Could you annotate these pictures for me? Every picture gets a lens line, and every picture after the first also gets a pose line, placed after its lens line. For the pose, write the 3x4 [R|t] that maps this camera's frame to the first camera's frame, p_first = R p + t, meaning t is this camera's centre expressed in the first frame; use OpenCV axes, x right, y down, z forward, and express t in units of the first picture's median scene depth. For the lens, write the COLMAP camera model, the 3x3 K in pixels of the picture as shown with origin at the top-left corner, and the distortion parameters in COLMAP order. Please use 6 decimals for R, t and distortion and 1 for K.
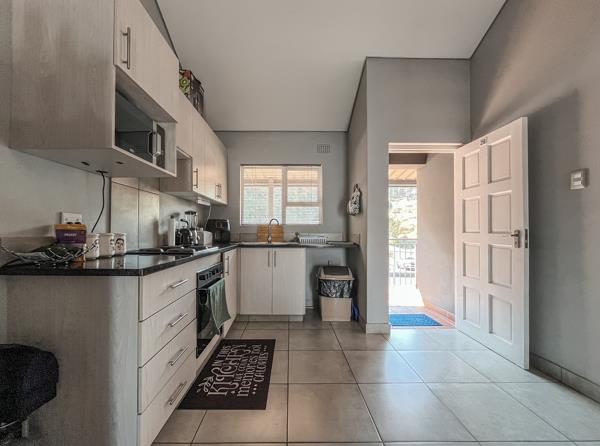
lens RADIAL K [[241.6, 0, 279.9], [0, 241.6, 229.1], [0, 0, 1]] dist [0.000074, -0.000008]
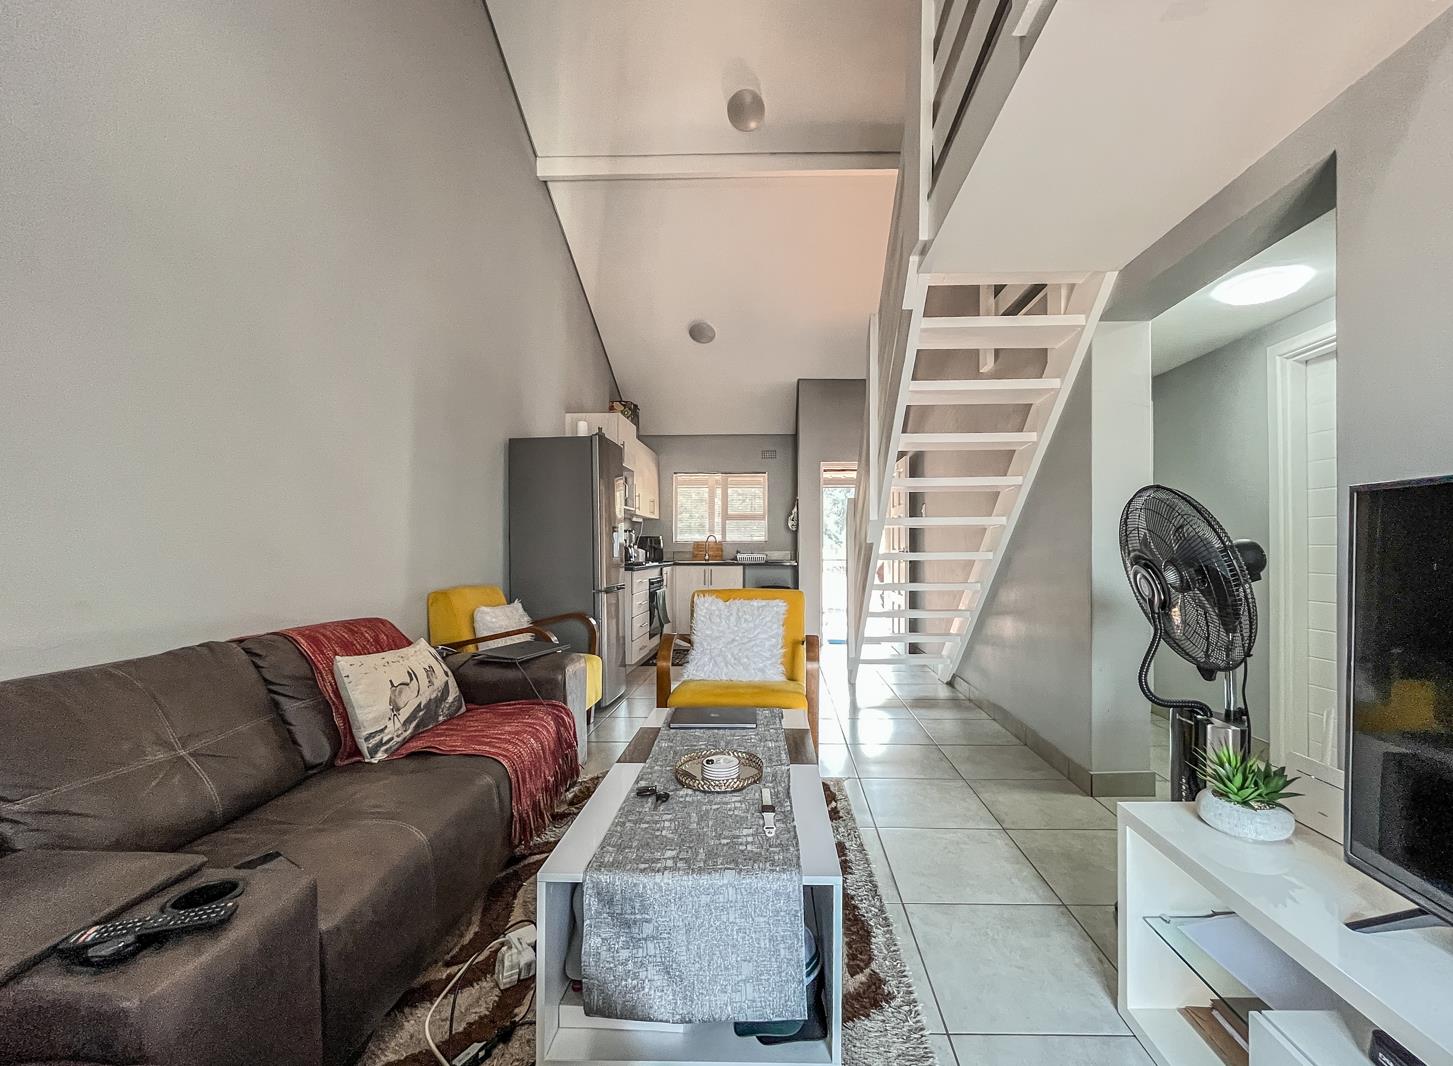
lens RADIAL K [[586.7, 0, 732.0], [0, 586.7, 557.1], [0, 0, 1]] dist [-0.002529, 0.000126]
pose [[0.999672, -0.005889, -0.024904, 0.121184], [0.006227, 0.999890, 0.013498, 0.011111], [0.024822, -0.013649, 0.999599, -1.340605]]
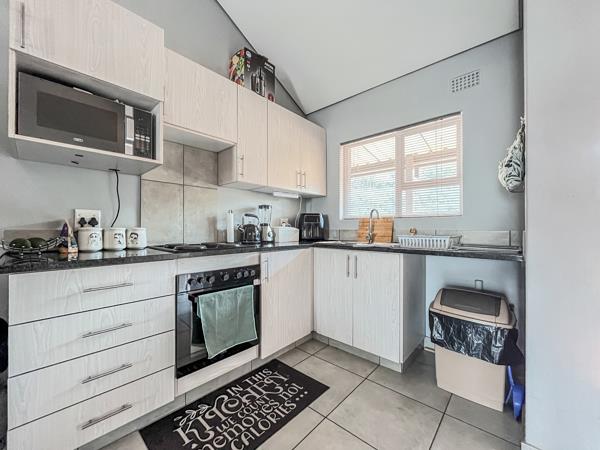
lens RADIAL K [[235.1, 0, 301.3], [0, 235.1, 228.0], [0, 0, 1]] dist [0.000192, -0.000052]
pose [[0.758712, -0.003958, -0.651414, 0.298617], [0.005917, 0.999982, 0.000816, 0.012038], [0.651399, -0.004473, 0.758722, 0.392749]]
